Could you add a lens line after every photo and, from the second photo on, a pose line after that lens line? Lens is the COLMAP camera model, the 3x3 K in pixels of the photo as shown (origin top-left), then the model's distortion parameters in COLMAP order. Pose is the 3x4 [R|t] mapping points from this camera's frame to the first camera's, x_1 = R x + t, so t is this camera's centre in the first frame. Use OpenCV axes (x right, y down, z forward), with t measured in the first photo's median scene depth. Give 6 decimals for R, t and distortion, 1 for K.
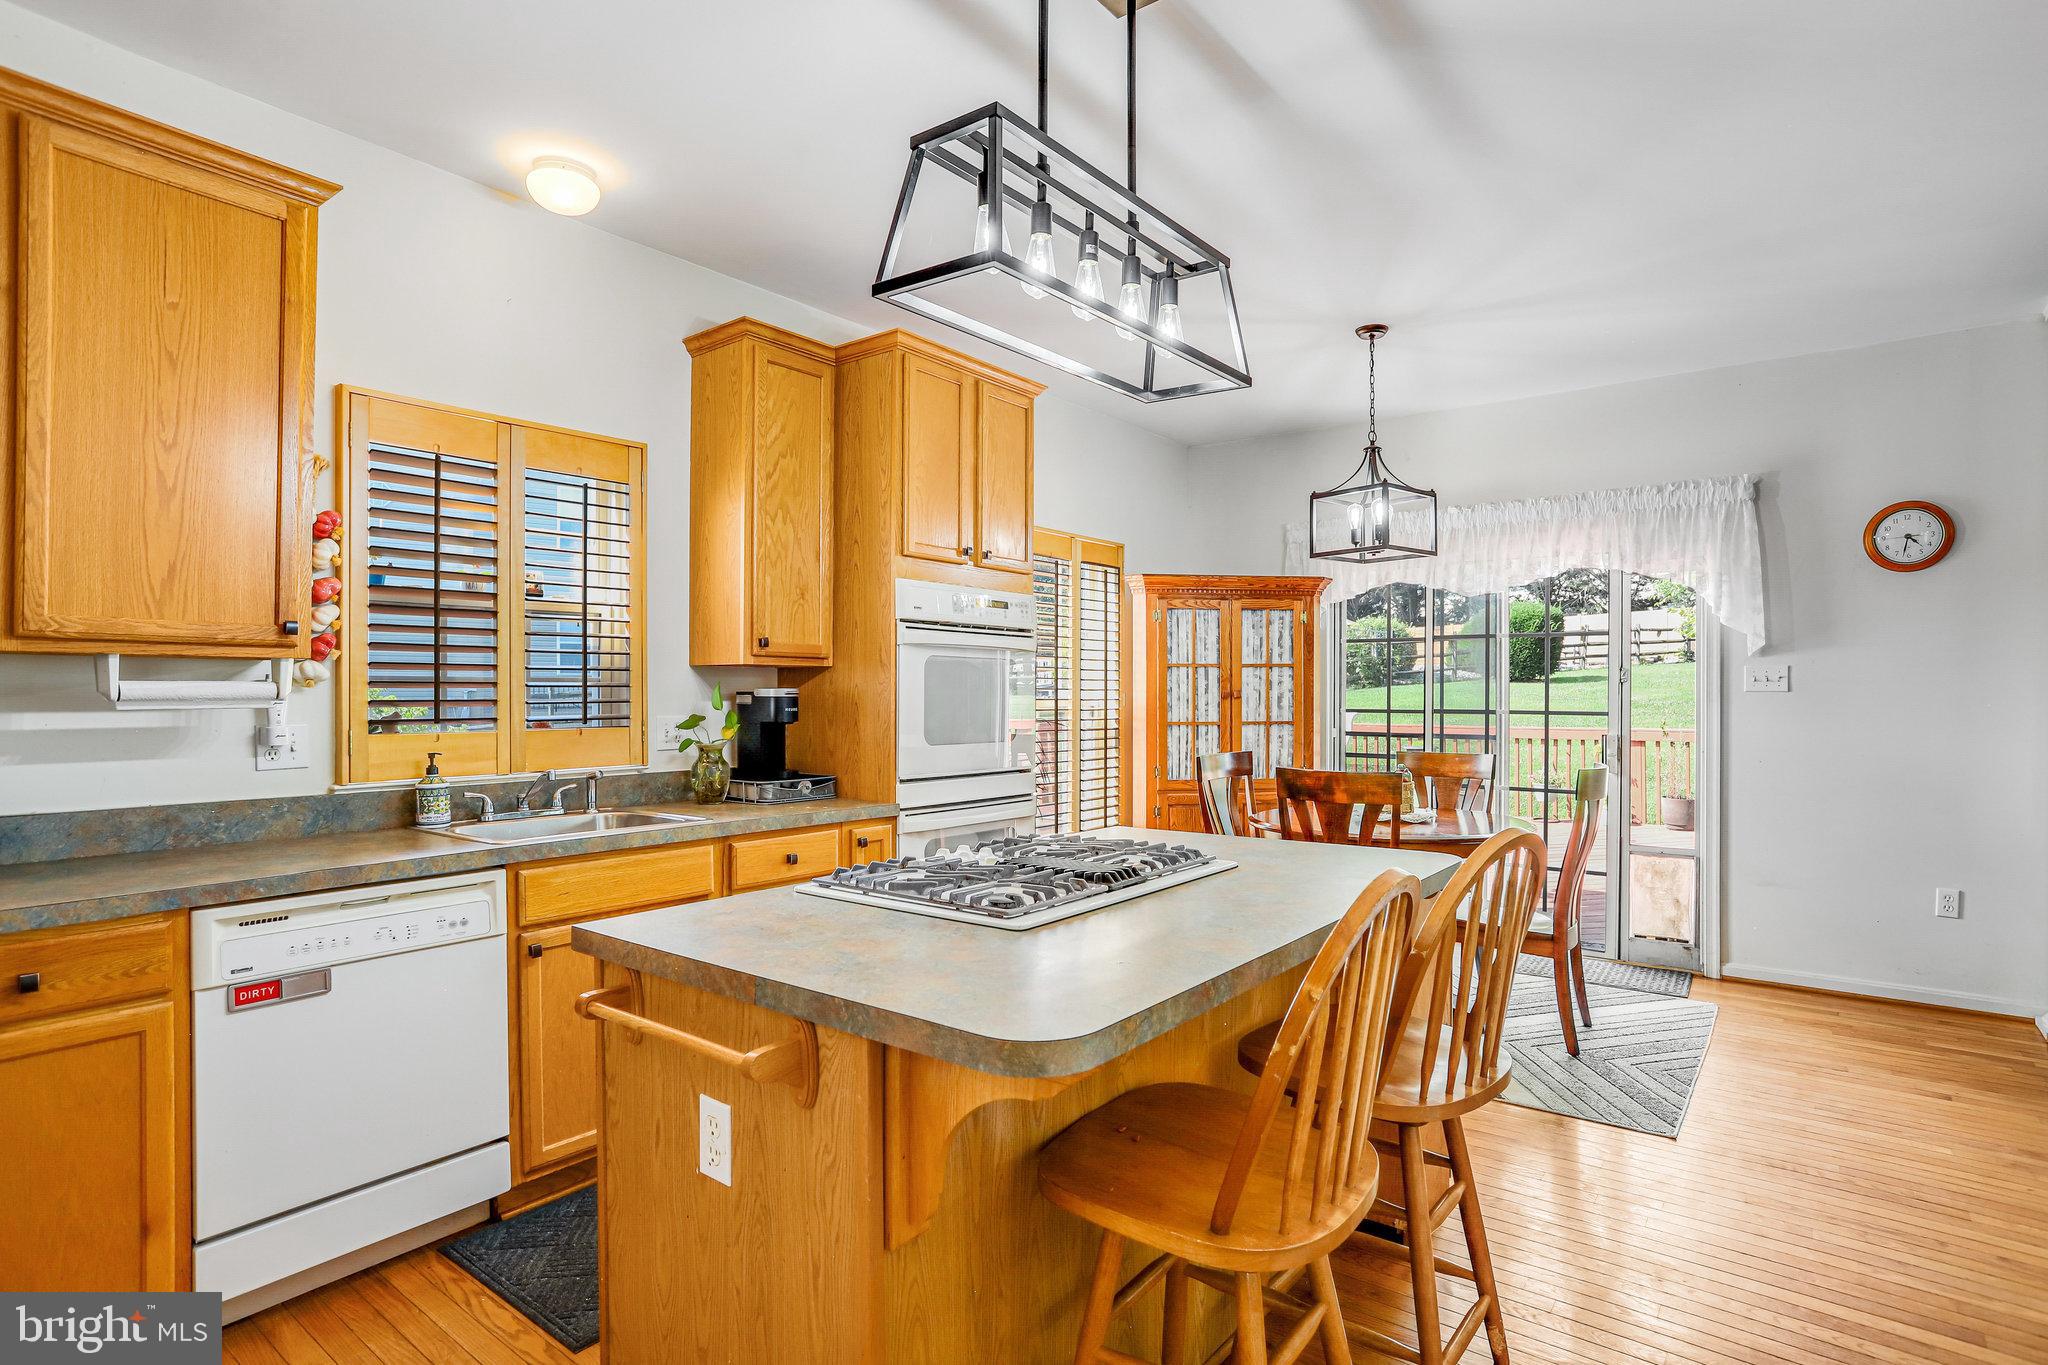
lens RADIAL K [[1027.9, 0, 1032.5], [0, 1027.9, 693.4], [0, 0, 1]] dist [-0.027010, 0.005259]
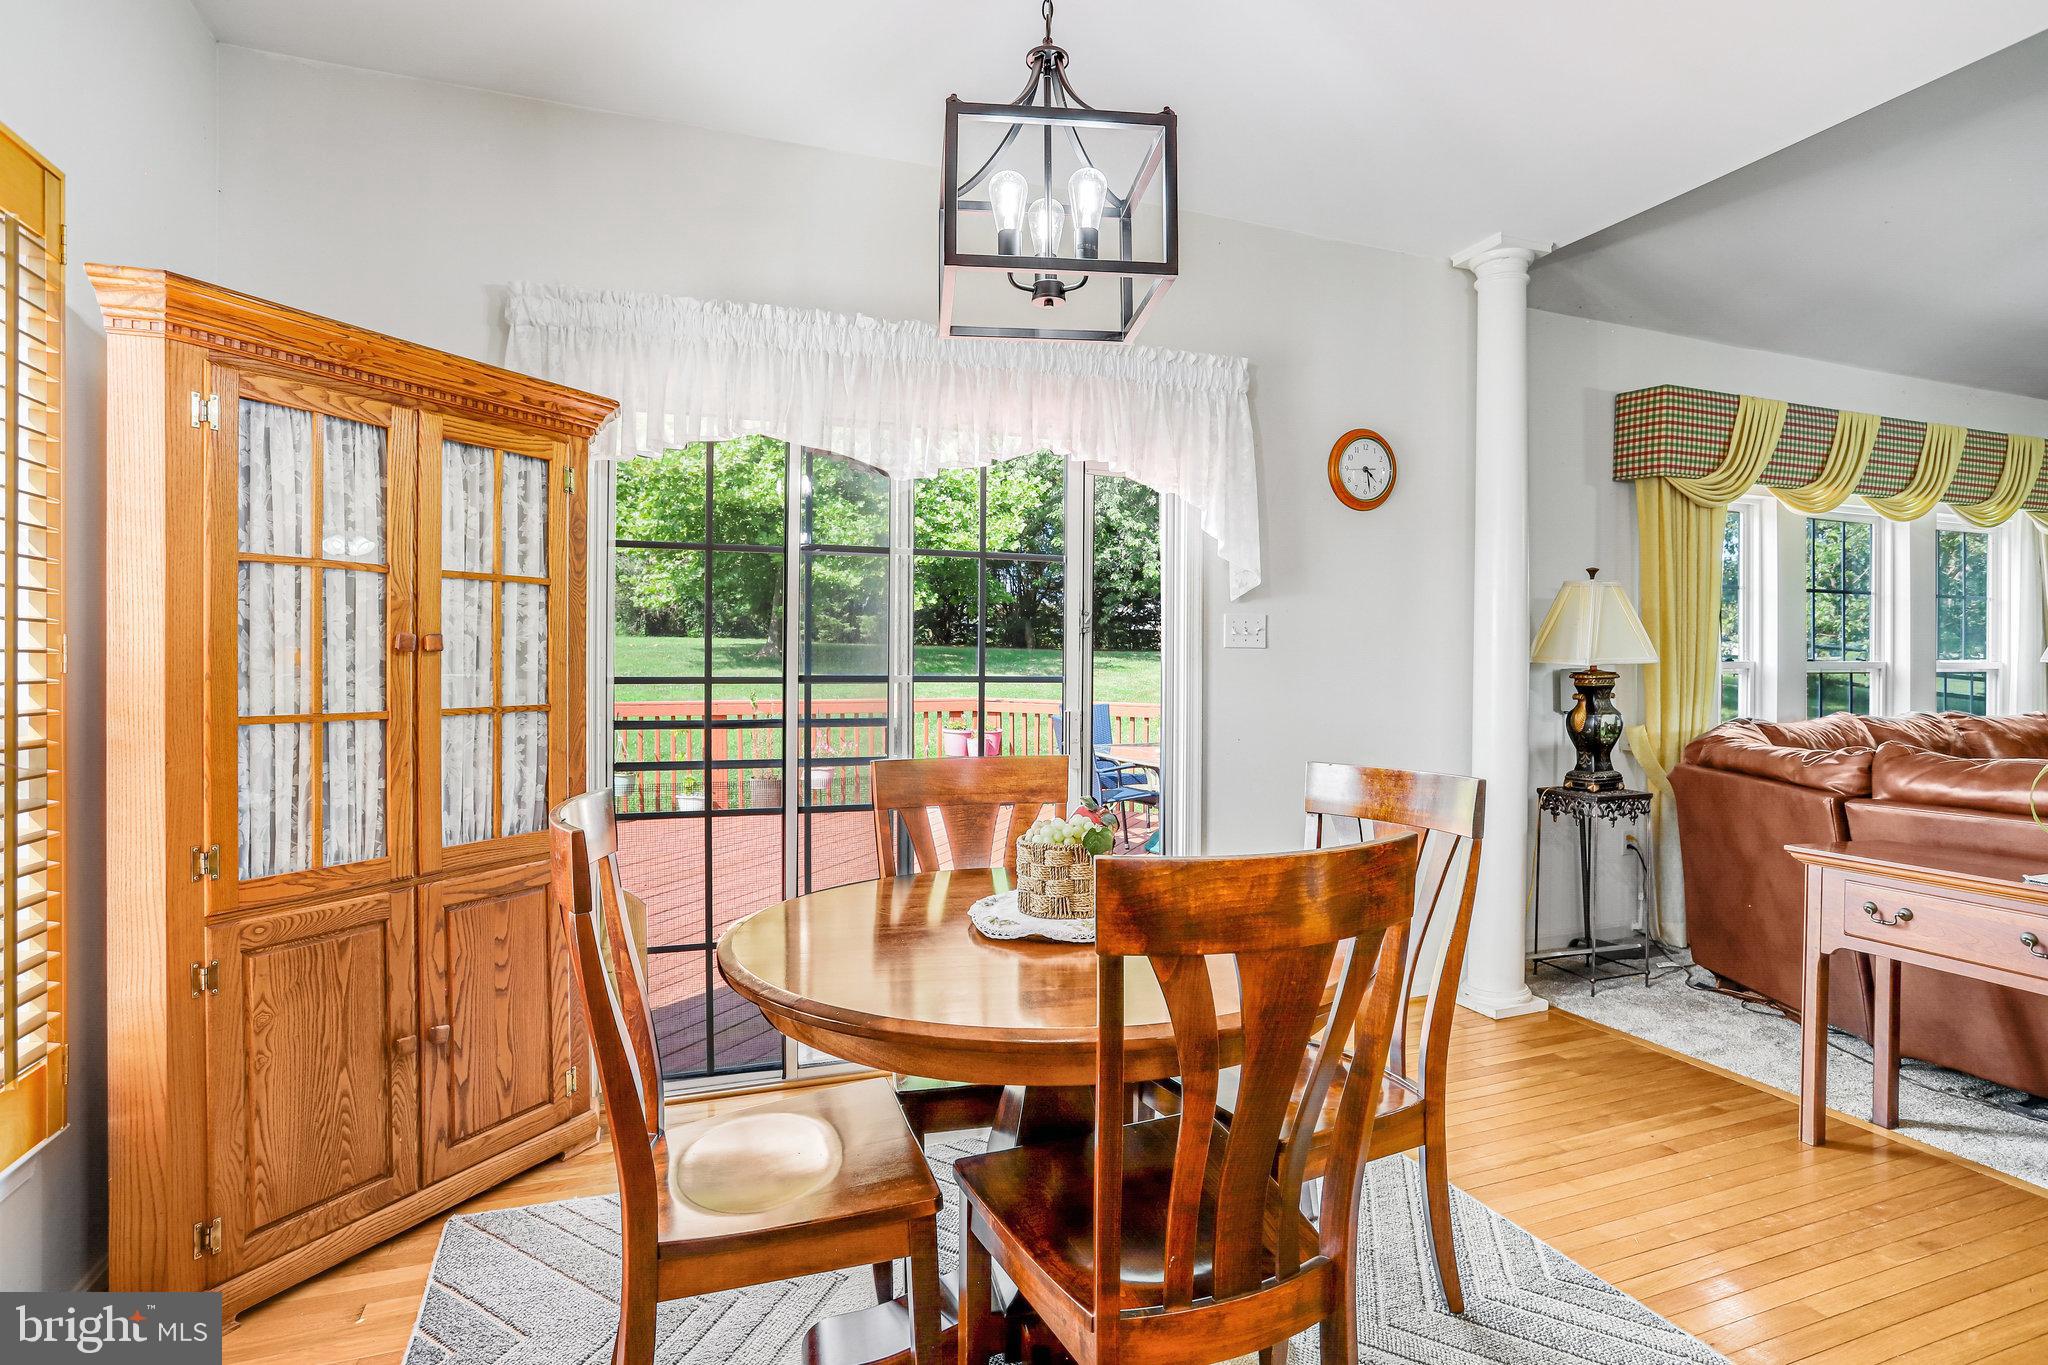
lens RADIAL K [[1027.9, 0, 1017.7], [0, 1027.9, 672.9], [0, 0, 1]] dist [-0.027010, 0.005259]
pose [[0.522541, -0.003890, 0.852605, -0.026100], [-0.001779, 0.999982, 0.005653, 0.010189], [-0.852612, -0.004470, 0.522525, 0.585500]]
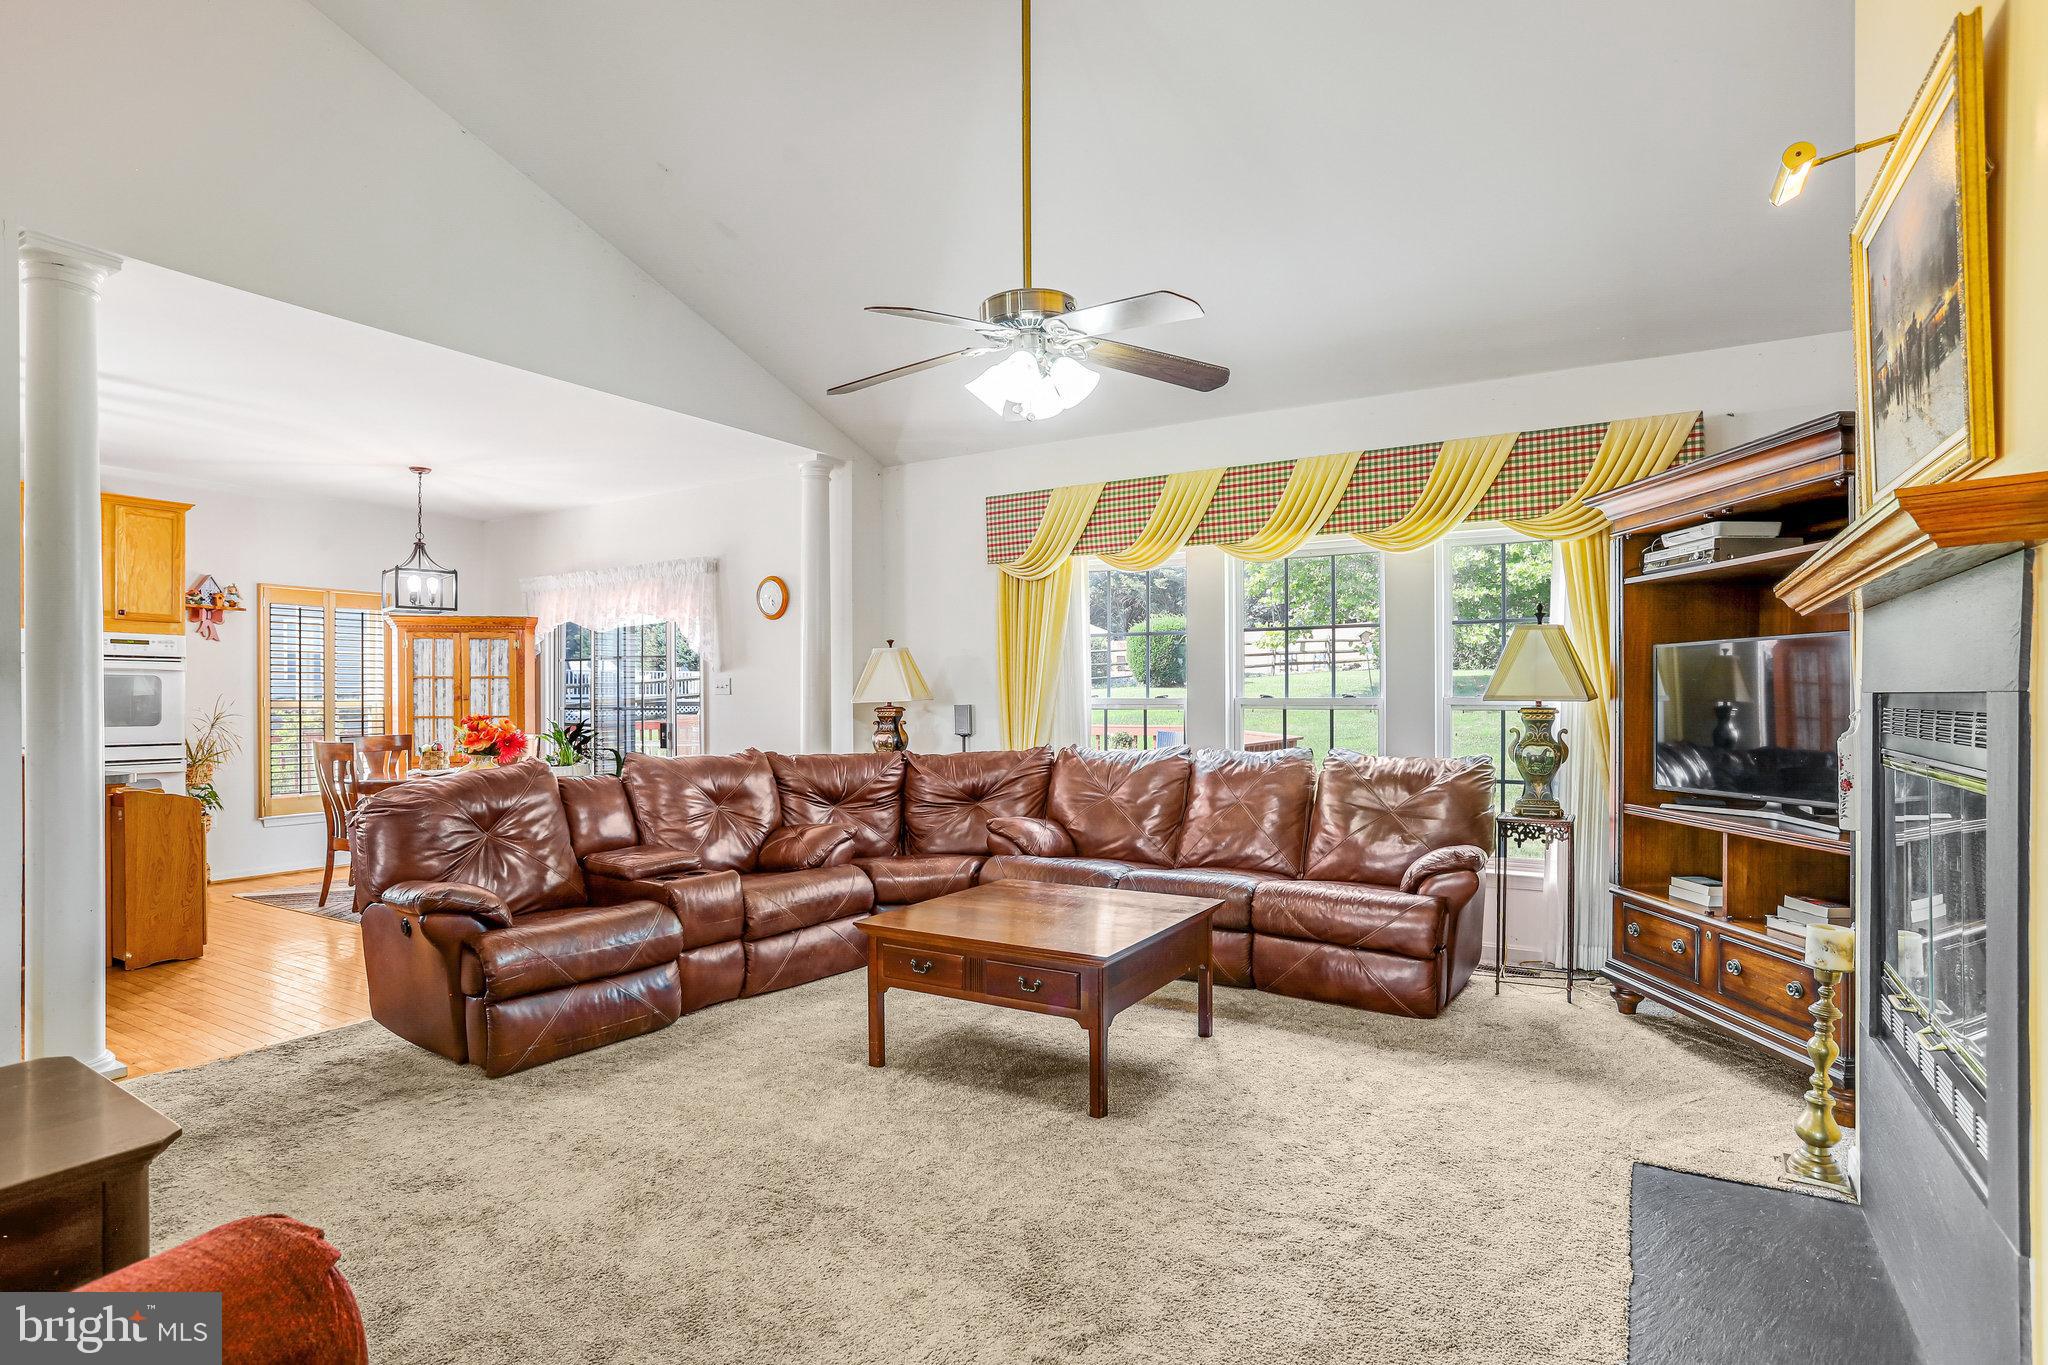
lens RADIAL K [[1027.9, 0, 1029.5], [0, 1027.9, 697.9], [0, 0, 1]] dist [-0.027010, 0.005259]
pose [[0.993342, -0.002407, 0.115180, 0.823682], [0.002536, 0.999996, -0.000978, 0.005294], [-0.115177, 0.001263, 0.993344, -0.522425]]
